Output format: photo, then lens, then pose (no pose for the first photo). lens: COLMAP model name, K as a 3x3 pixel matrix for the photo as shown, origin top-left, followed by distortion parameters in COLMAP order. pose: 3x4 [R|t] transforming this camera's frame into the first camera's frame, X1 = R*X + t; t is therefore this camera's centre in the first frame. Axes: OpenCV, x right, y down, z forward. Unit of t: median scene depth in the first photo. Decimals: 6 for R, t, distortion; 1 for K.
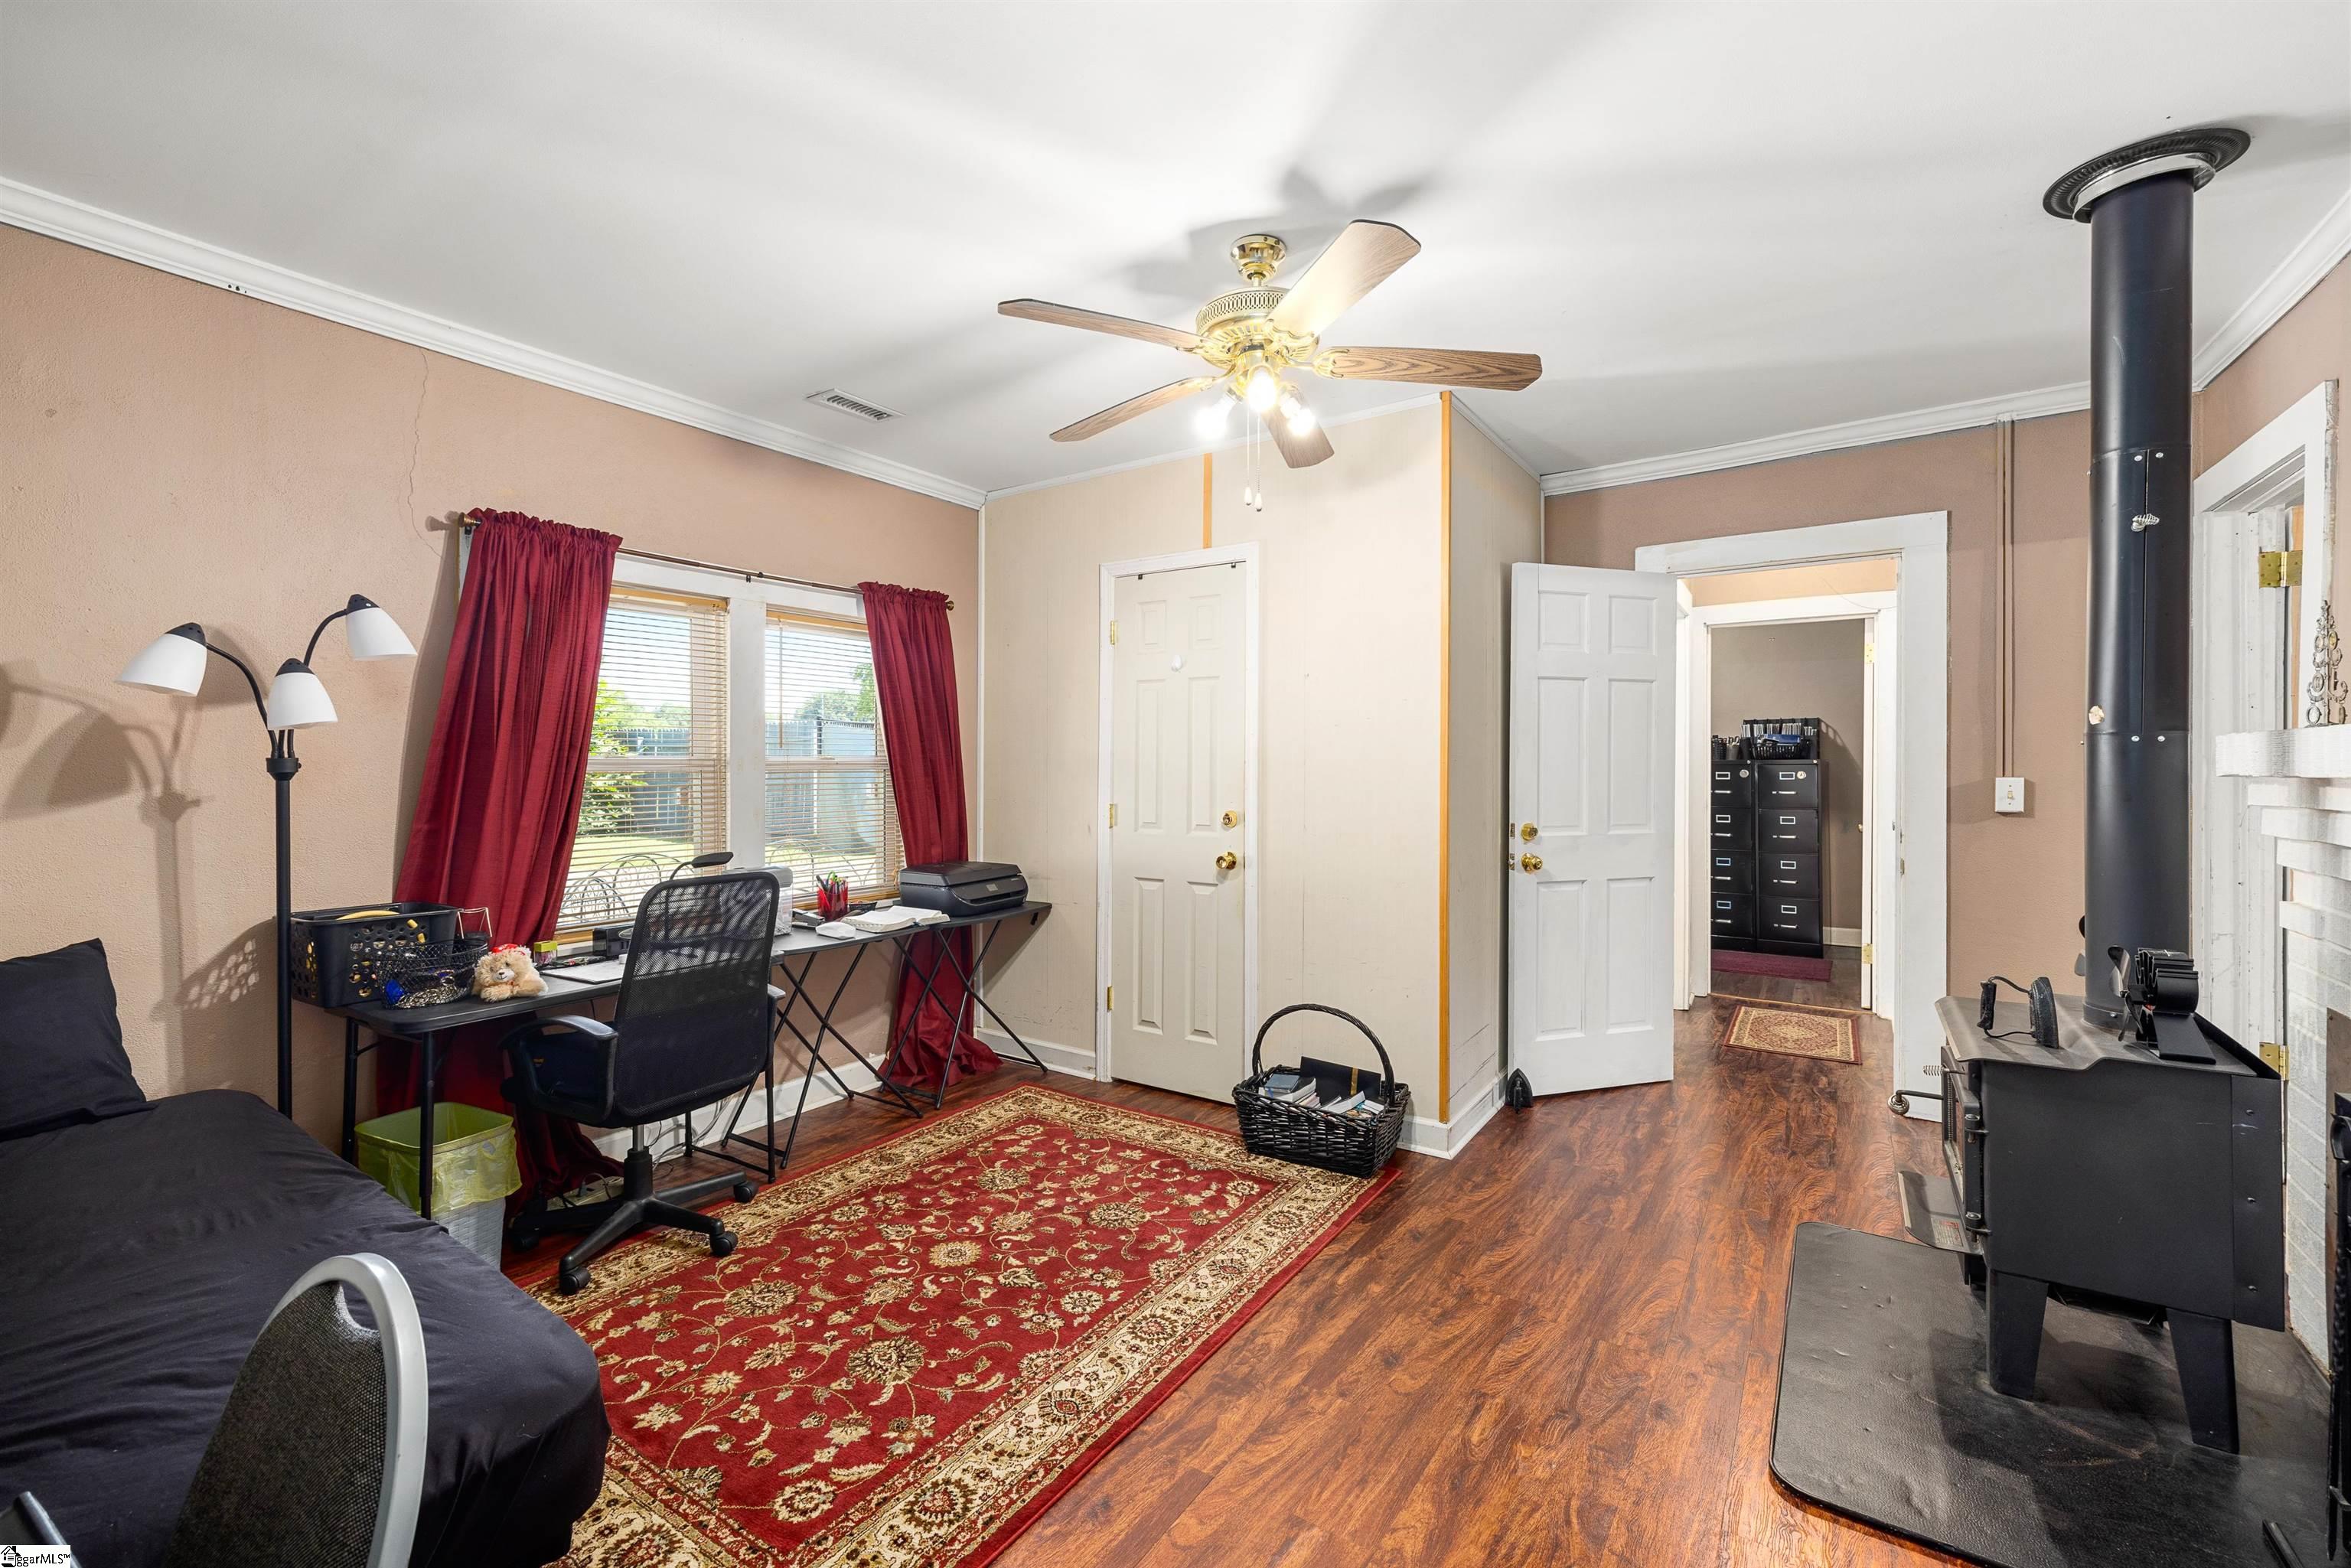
lens RADIAL K [[992.0, 0, 1162.6], [0, 992.0, 779.5], [0, 0, 1]] dist [0.003439, 0.000672]
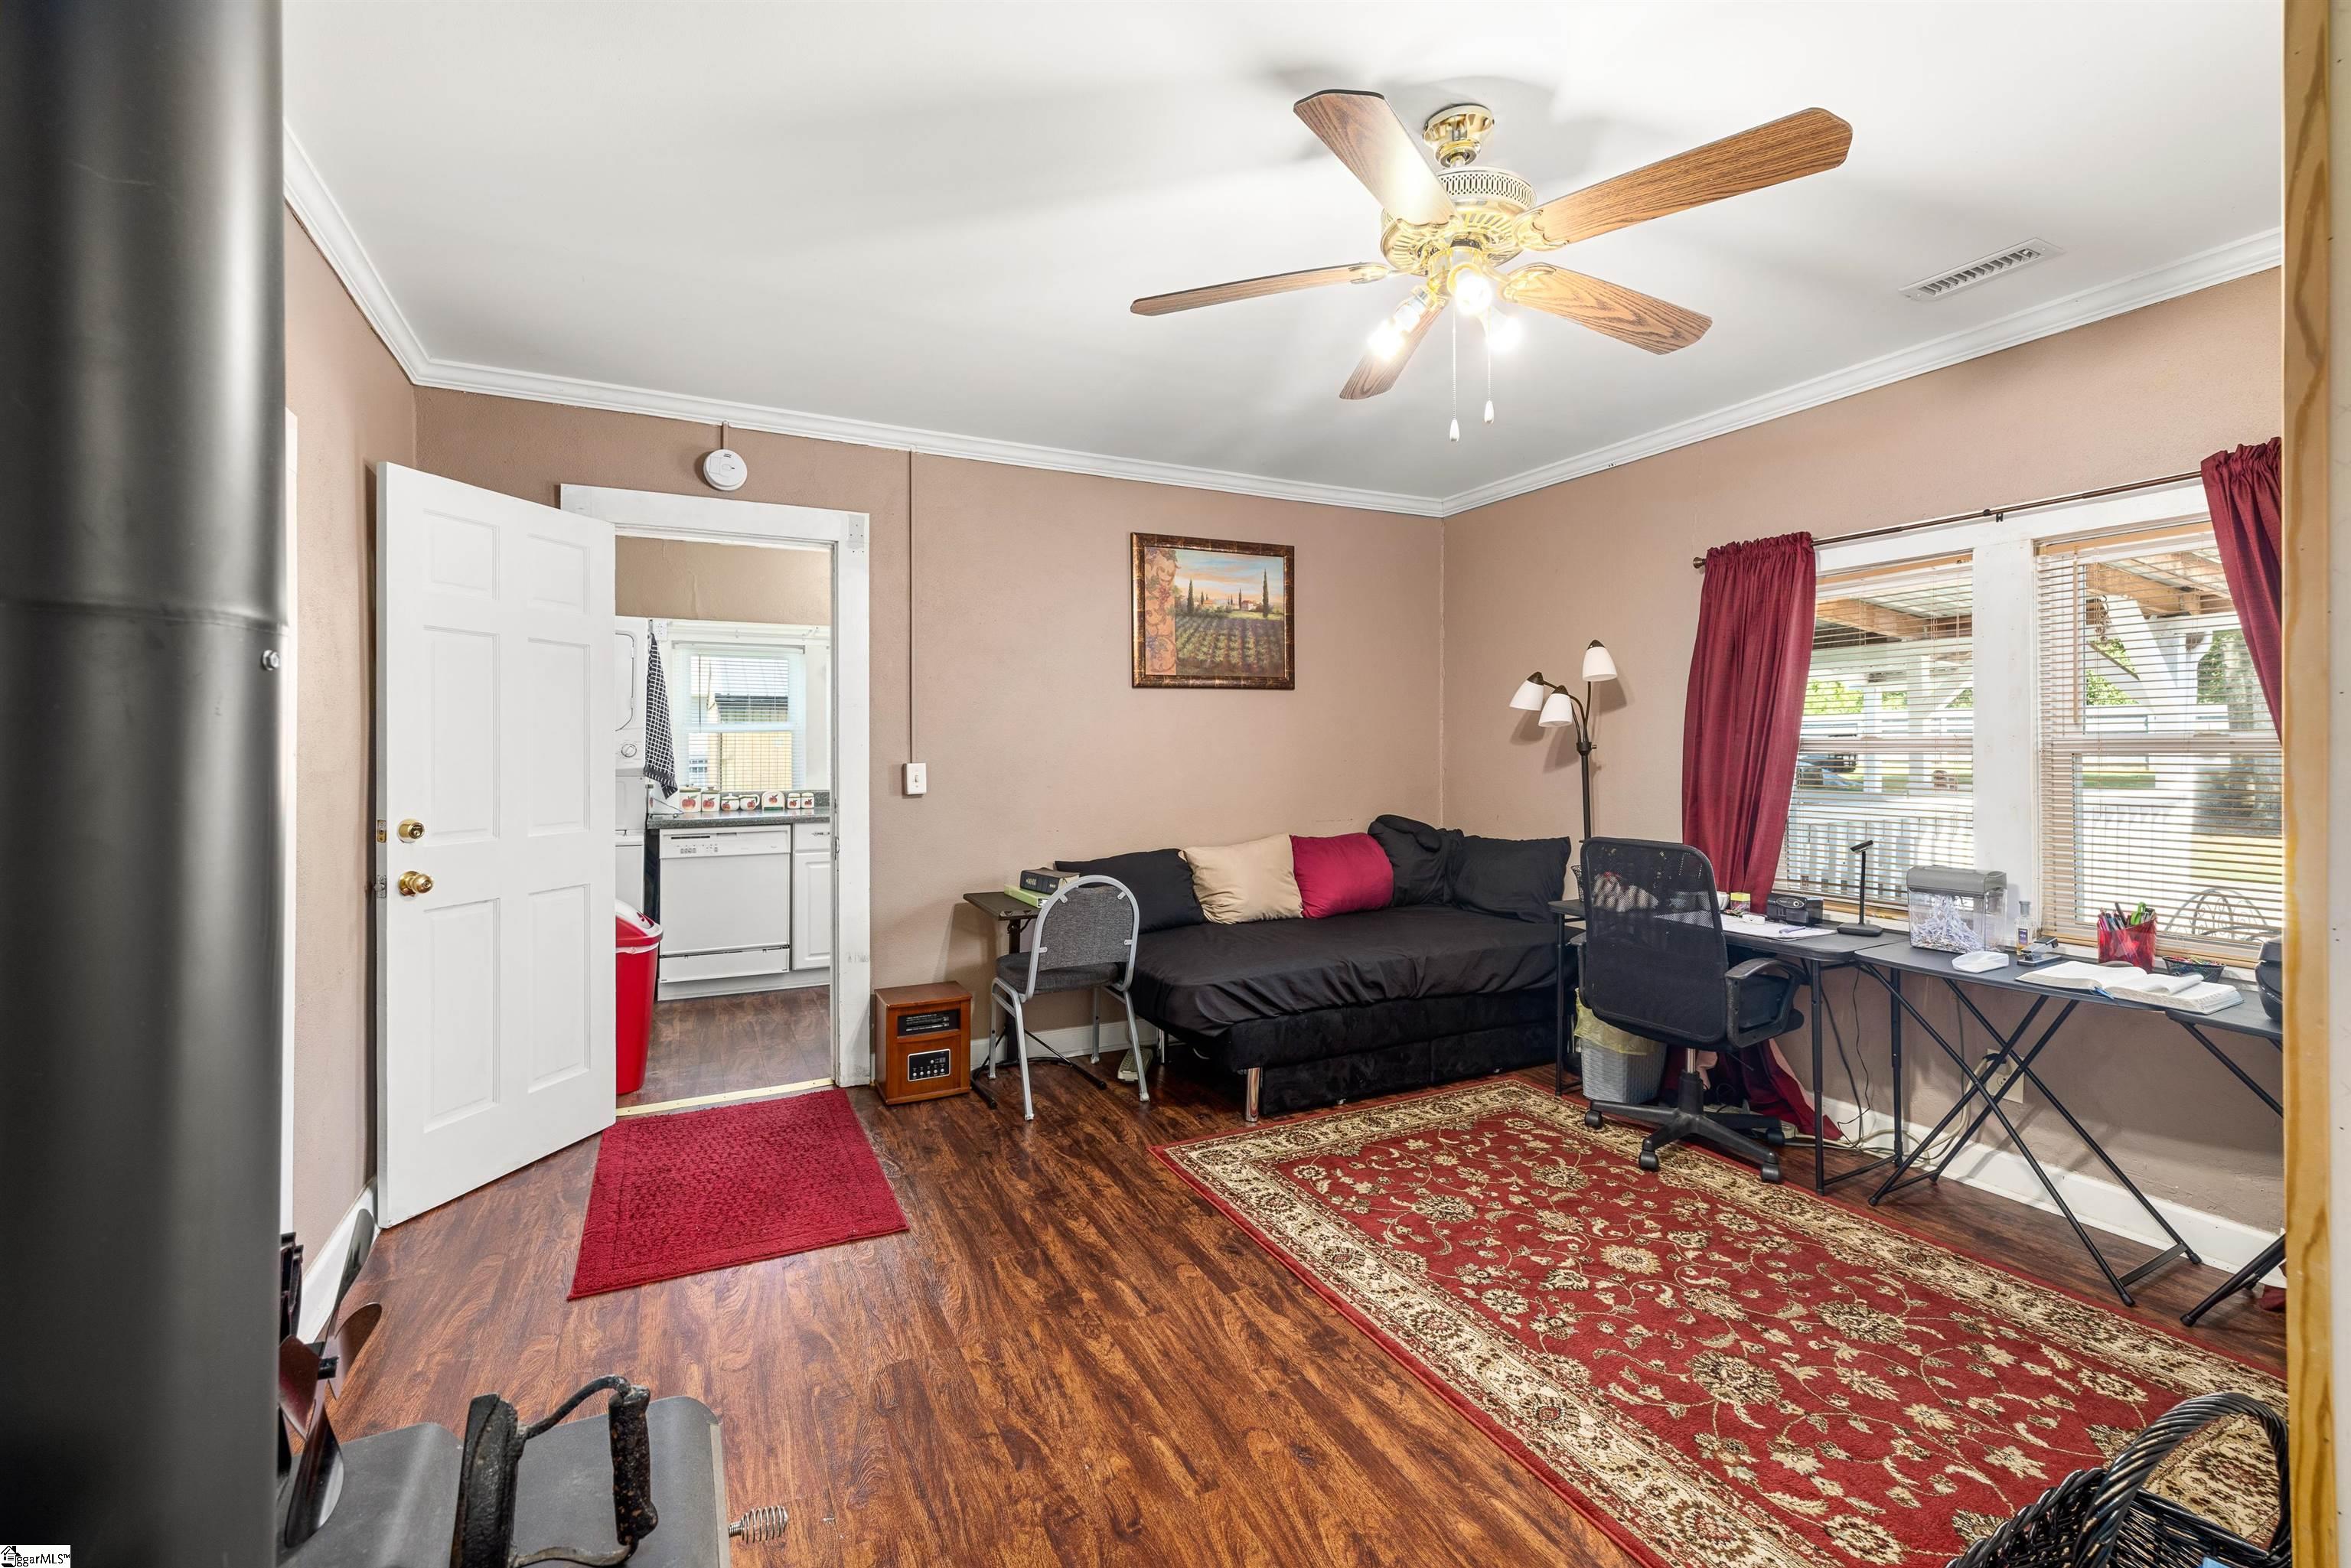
lens RADIAL K [[992.0, 0, 1165.6], [0, 992.0, 748.7], [0, 0, 1]] dist [0.003439, 0.000672]
pose [[-0.488205, 0.001603, -0.872727, 0.896374], [-0.010184, 0.999920, 0.007534, -0.015478], [0.872670, 0.012565, -0.488150, 1.141758]]
